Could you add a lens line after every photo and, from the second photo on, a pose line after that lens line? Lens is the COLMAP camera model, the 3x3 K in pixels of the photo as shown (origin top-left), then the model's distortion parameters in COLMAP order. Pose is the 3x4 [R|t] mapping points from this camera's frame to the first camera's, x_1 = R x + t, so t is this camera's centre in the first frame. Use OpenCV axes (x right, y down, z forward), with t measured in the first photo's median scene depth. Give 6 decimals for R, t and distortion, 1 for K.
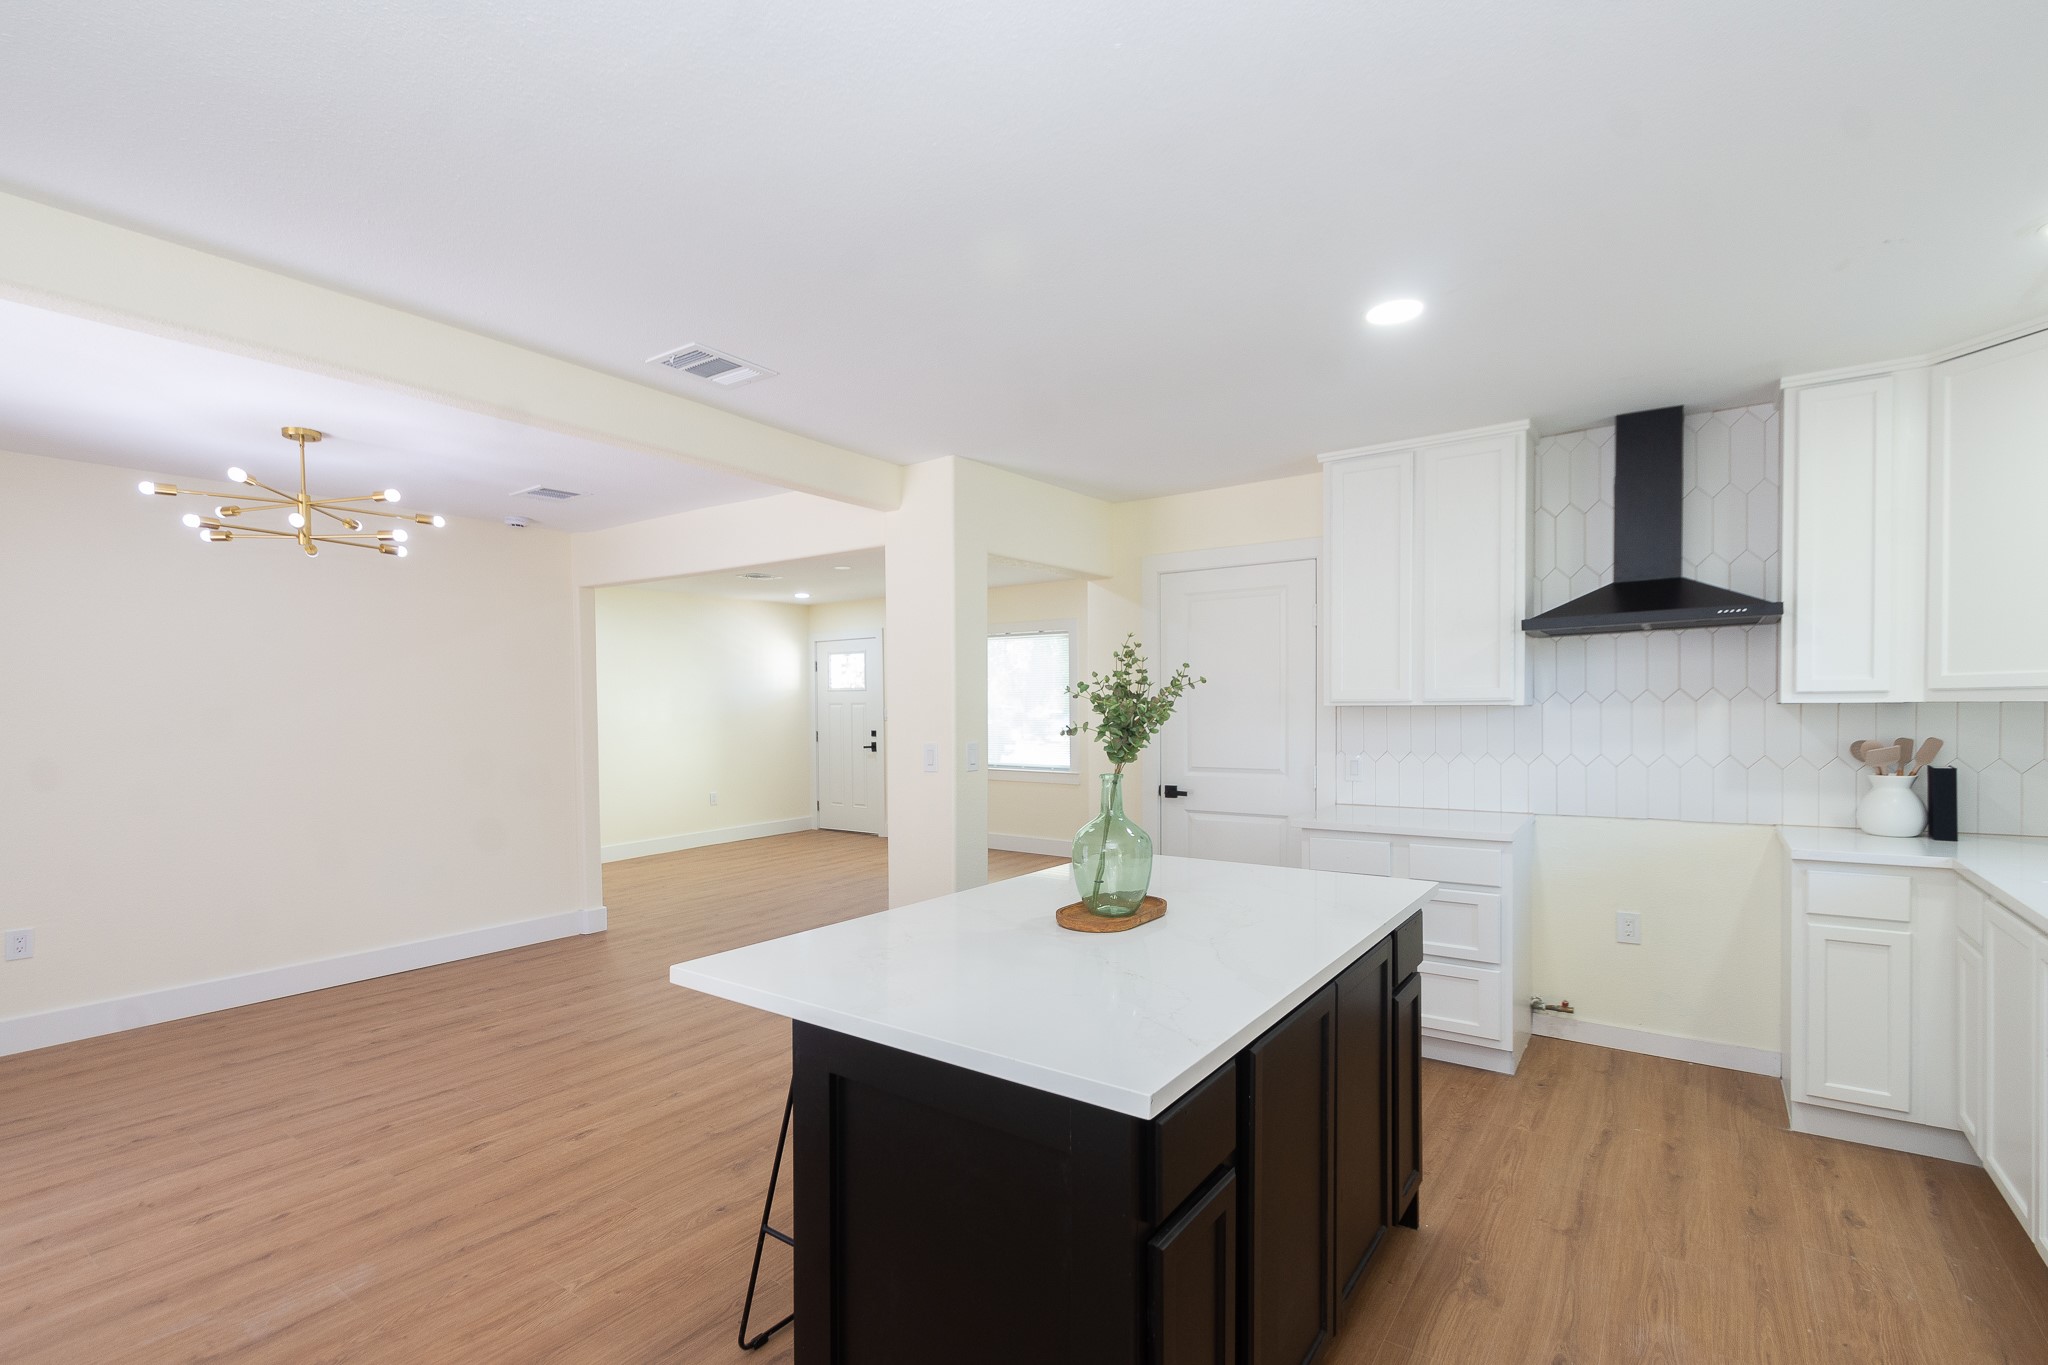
lens RADIAL K [[930.0, 0, 1023.3], [0, 930.0, 719.0], [0, 0, 1]] dist [-0.000682, 0.000009]
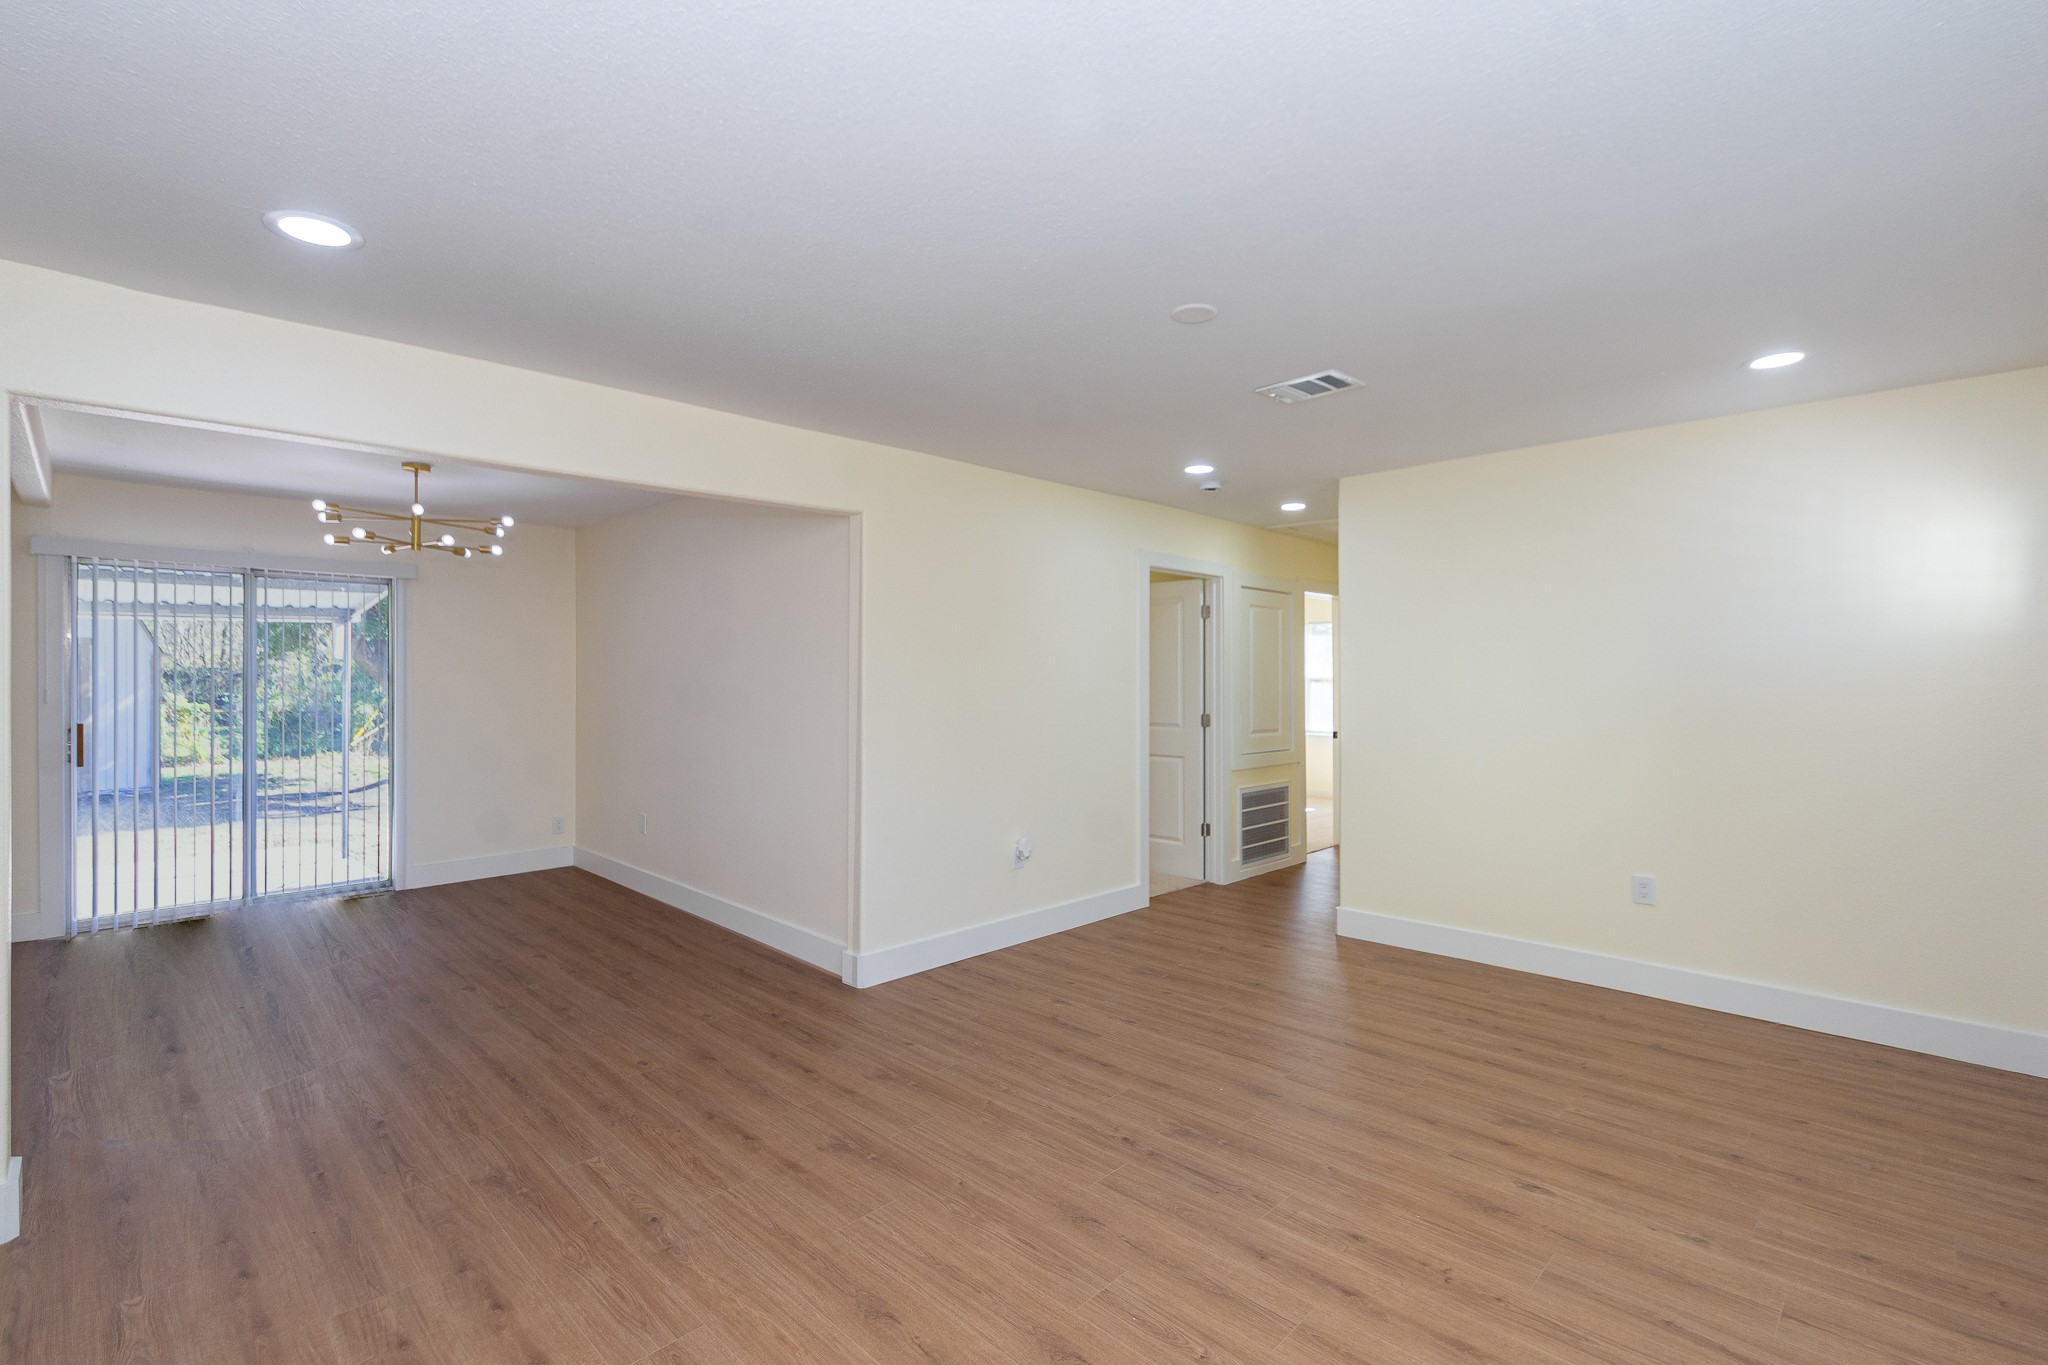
lens RADIAL K [[895.8, 0, 1052.2], [0, 895.8, 680.0], [0, 0, 1]] dist [-0.002914, -0.000002]
pose [[-0.139997, 0.010884, -0.990092, 0.372290], [-0.017927, 0.999748, 0.013525, -0.044364], [0.989990, 0.019642, -0.139766, 2.076020]]
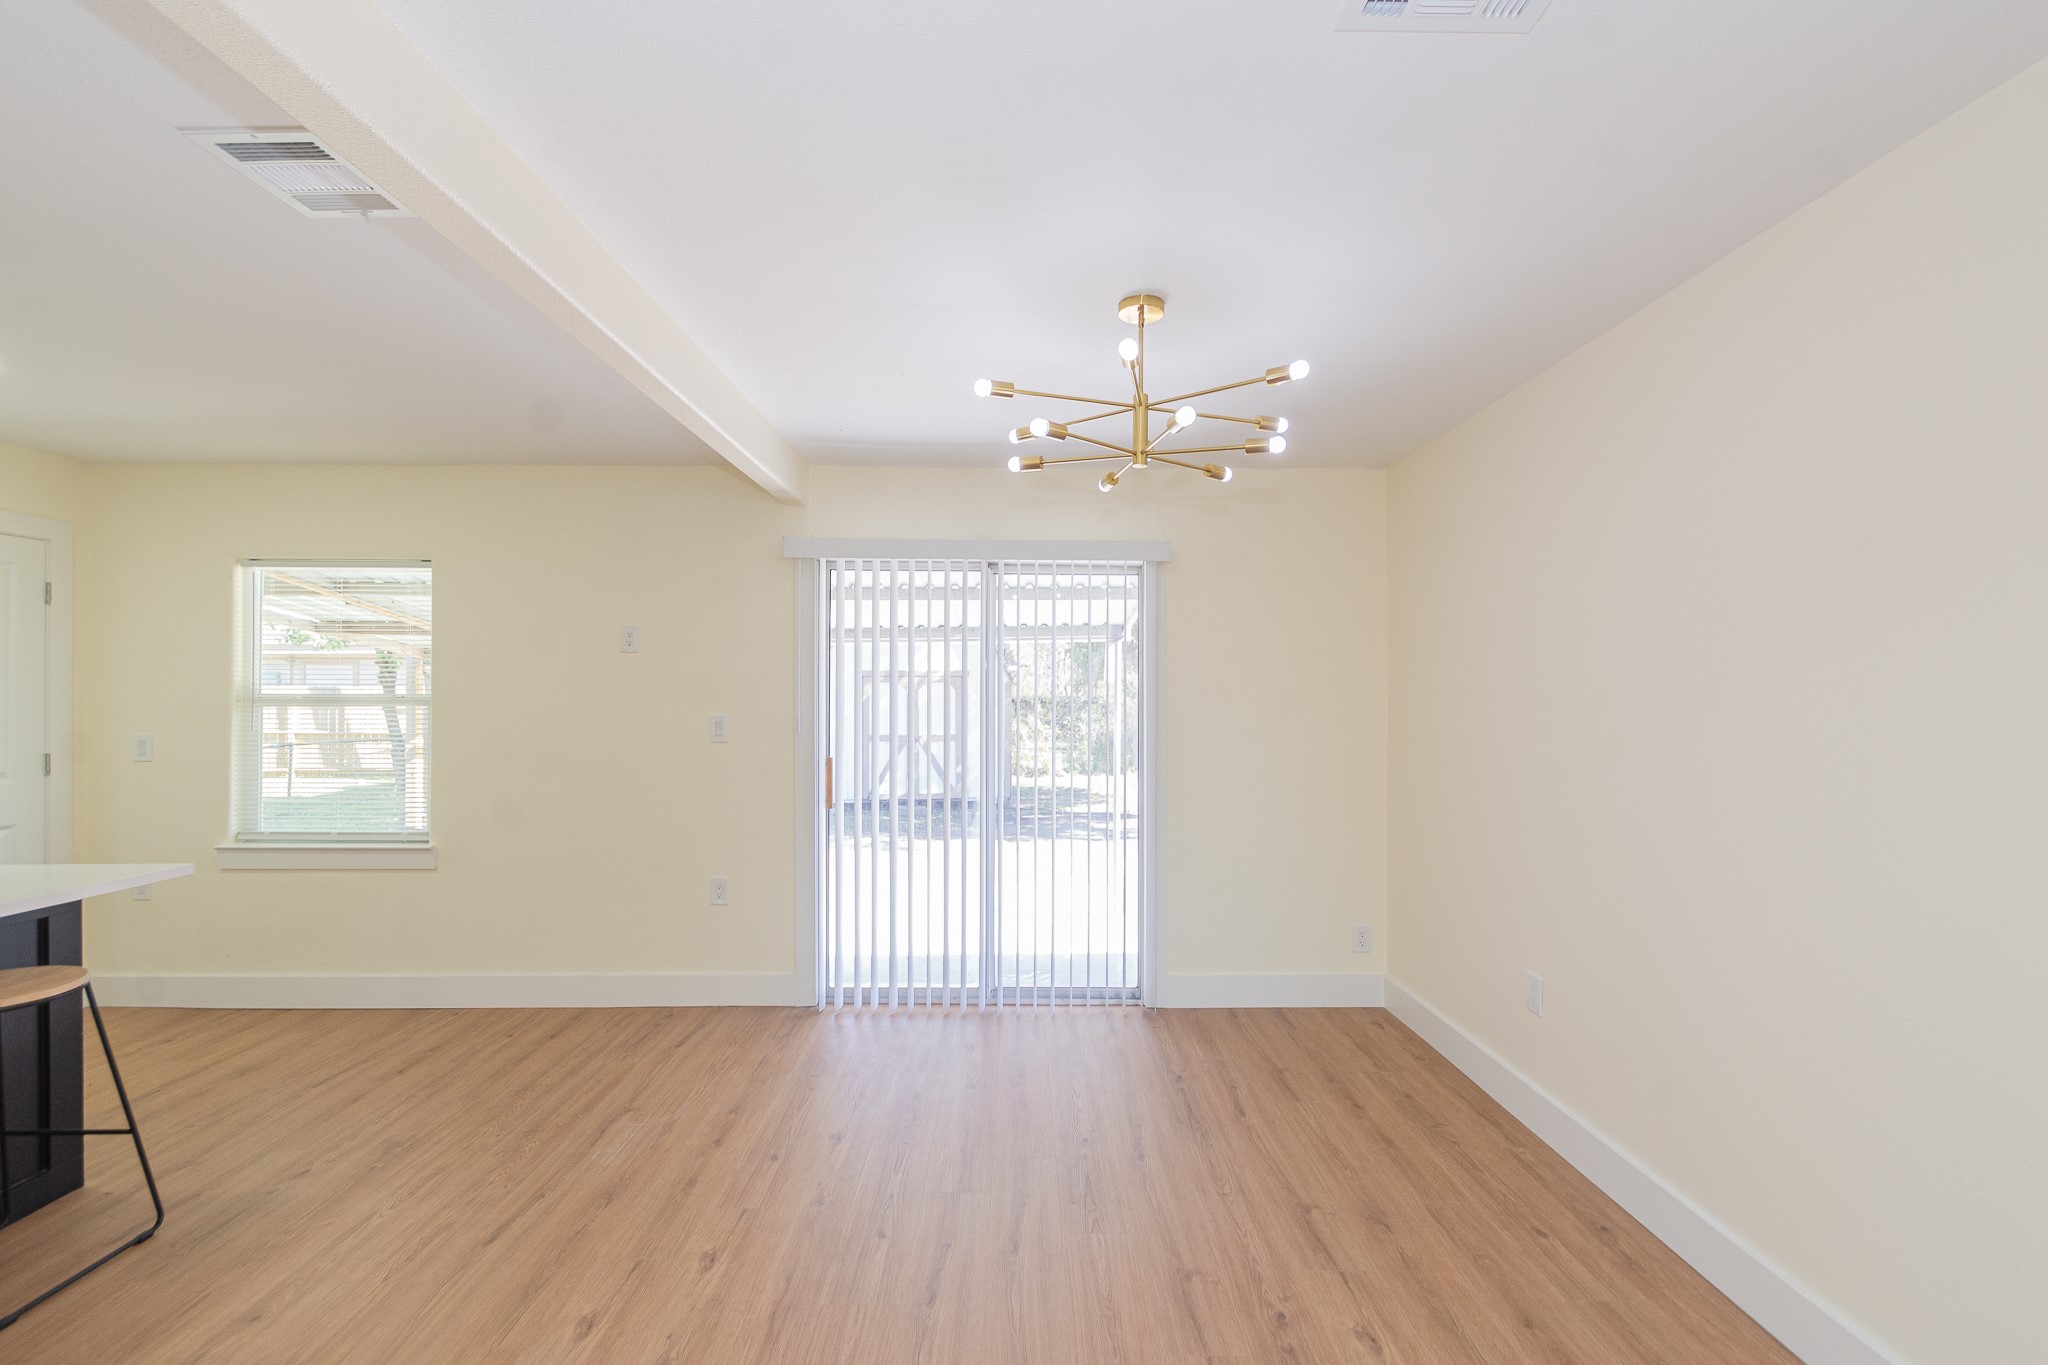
lens RADIAL K [[895.8, 0, 1052.2], [0, 895.8, 680.0], [0, 0, 1]] dist [-0.002914, -0.000002]
pose [[-0.800310, -0.009243, -0.599515, -0.301910], [-0.006783, 0.999957, -0.006361, -0.026010], [0.599548, -0.001024, -0.800338, 1.500781]]
